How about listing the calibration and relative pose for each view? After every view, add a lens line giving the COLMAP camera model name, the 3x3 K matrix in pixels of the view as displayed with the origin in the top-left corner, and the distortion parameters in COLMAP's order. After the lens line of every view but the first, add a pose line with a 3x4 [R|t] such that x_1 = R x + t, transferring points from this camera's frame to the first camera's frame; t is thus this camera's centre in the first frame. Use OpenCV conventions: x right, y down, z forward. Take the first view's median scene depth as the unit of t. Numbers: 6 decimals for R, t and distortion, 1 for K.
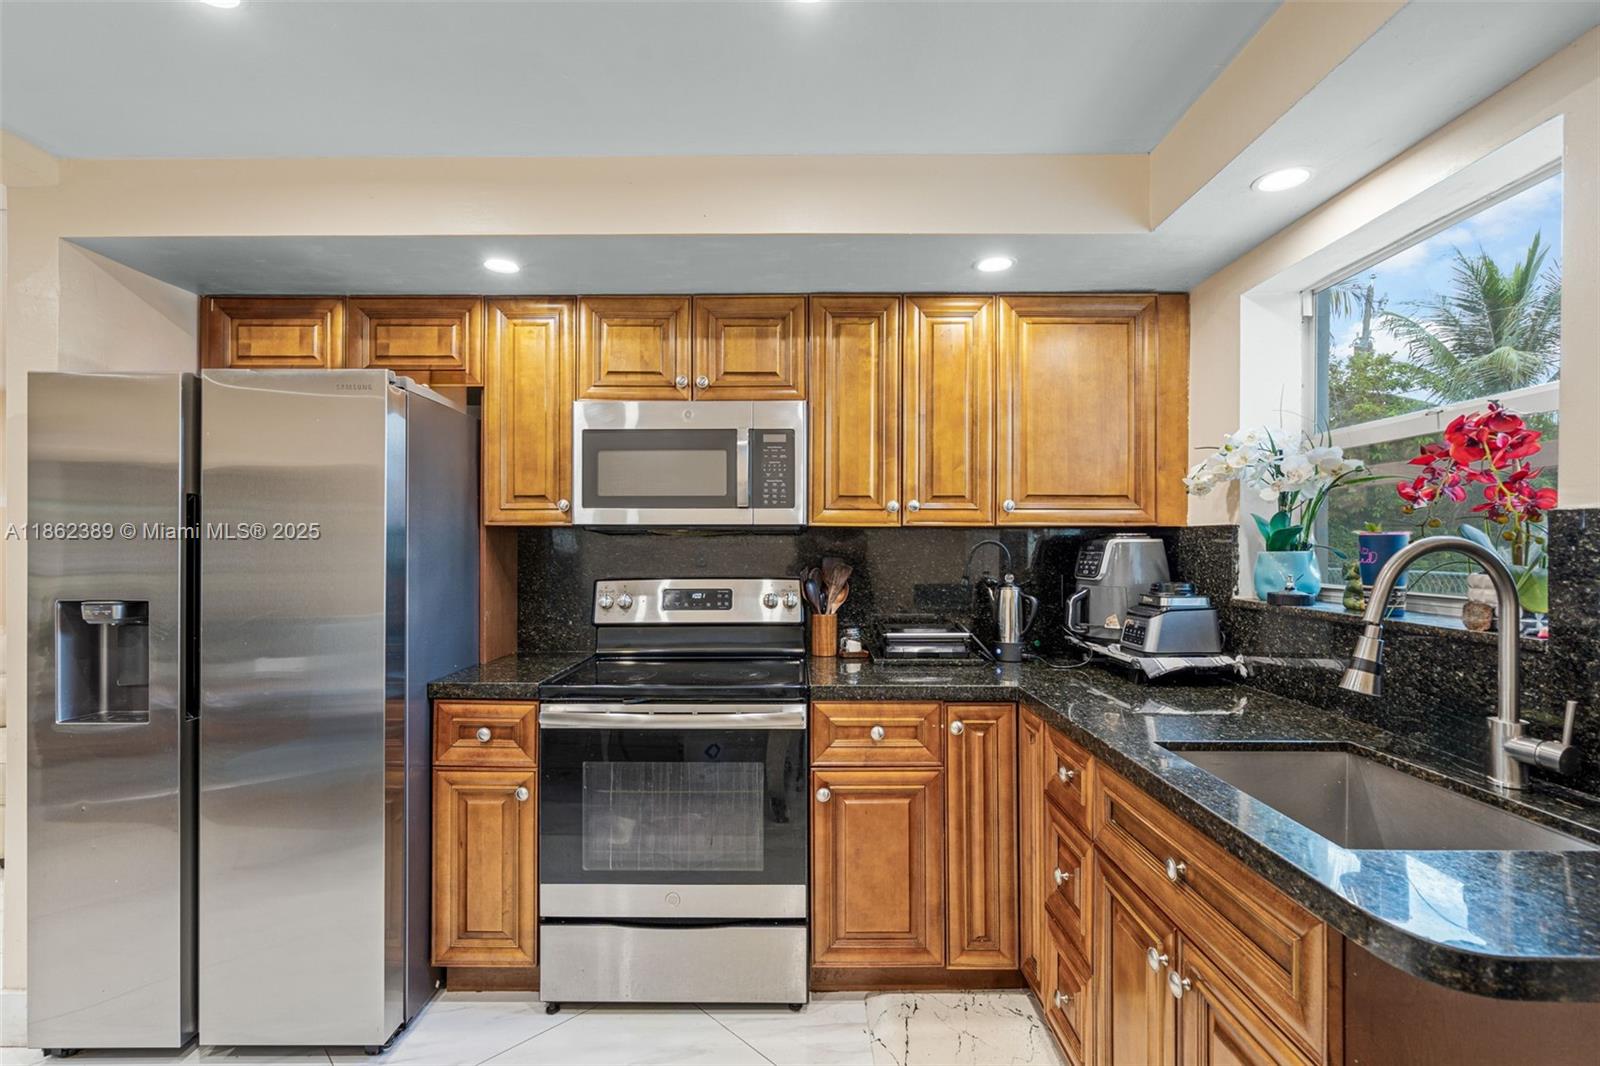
lens RADIAL K [[754.5, 0, 800.0], [0, 754.5, 533.0], [0, 0, 1]] dist [0.000931, 0.000138]
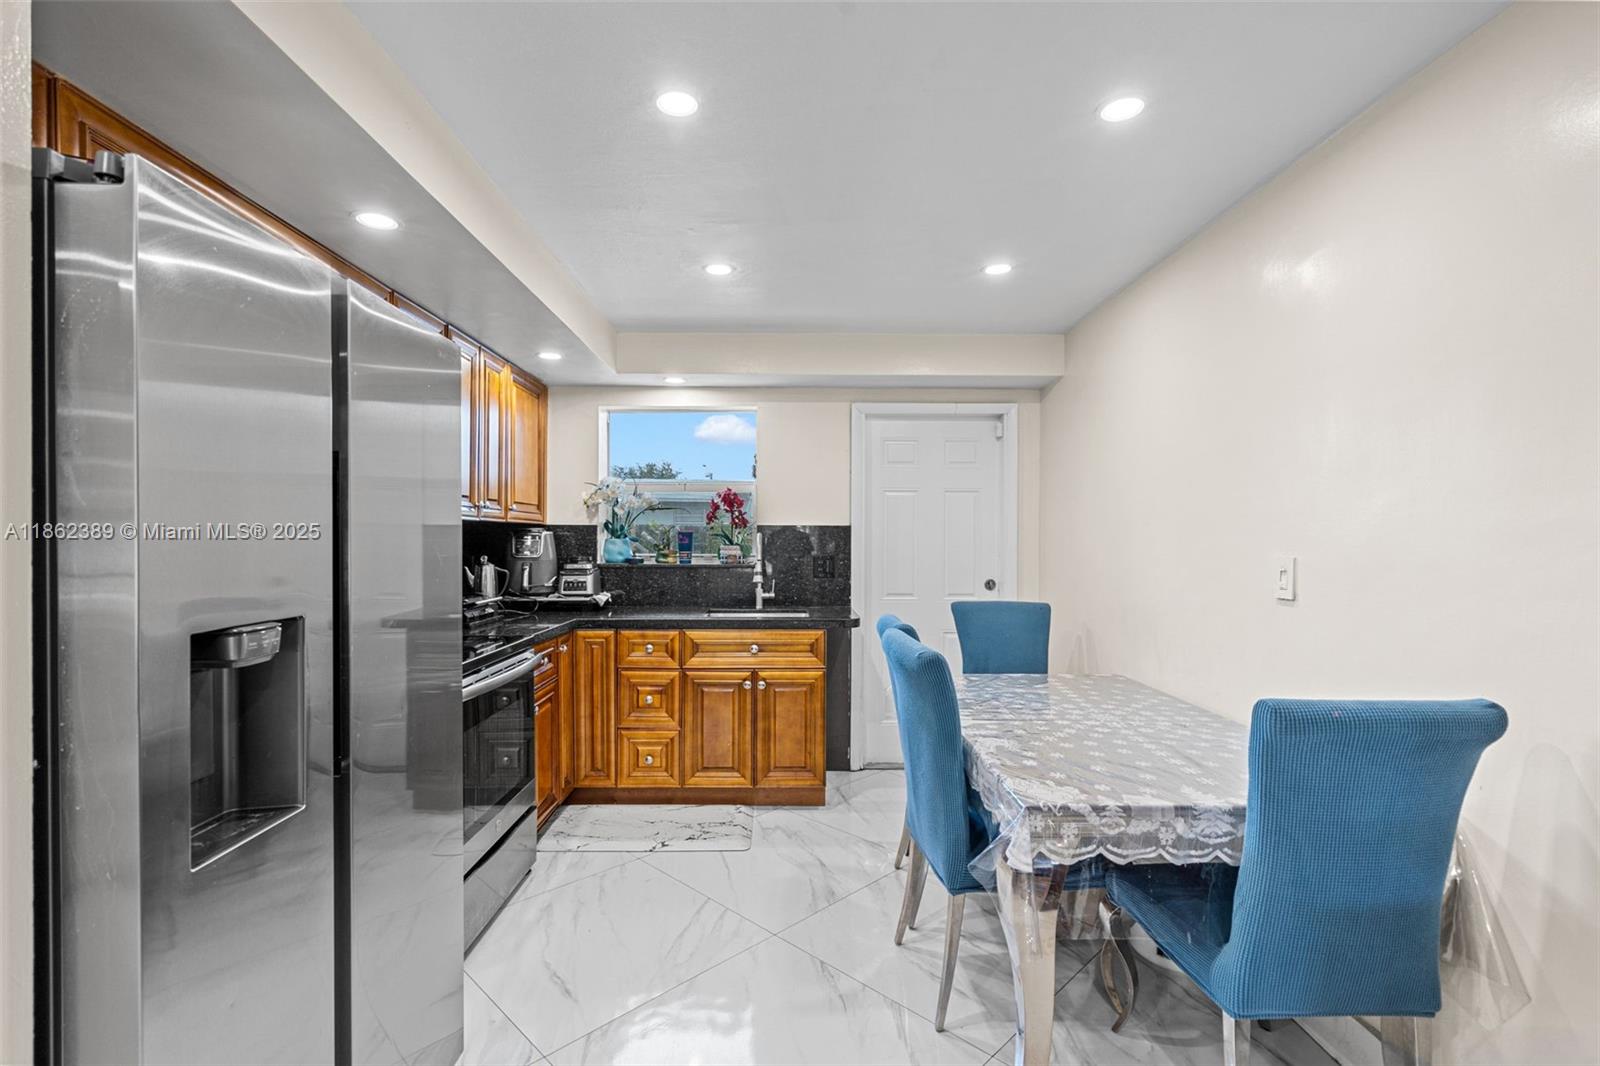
lens RADIAL K [[754.5, 0, 800.0], [0, 754.5, 533.0], [0, 0, 1]] dist [0.000931, 0.000138]
pose [[0.010765, 0.000750, 0.999942, -1.567186], [-0.016448, 0.999865, -0.000573, 0.002631], [-0.999807, -0.016441, 0.010776, 0.525699]]
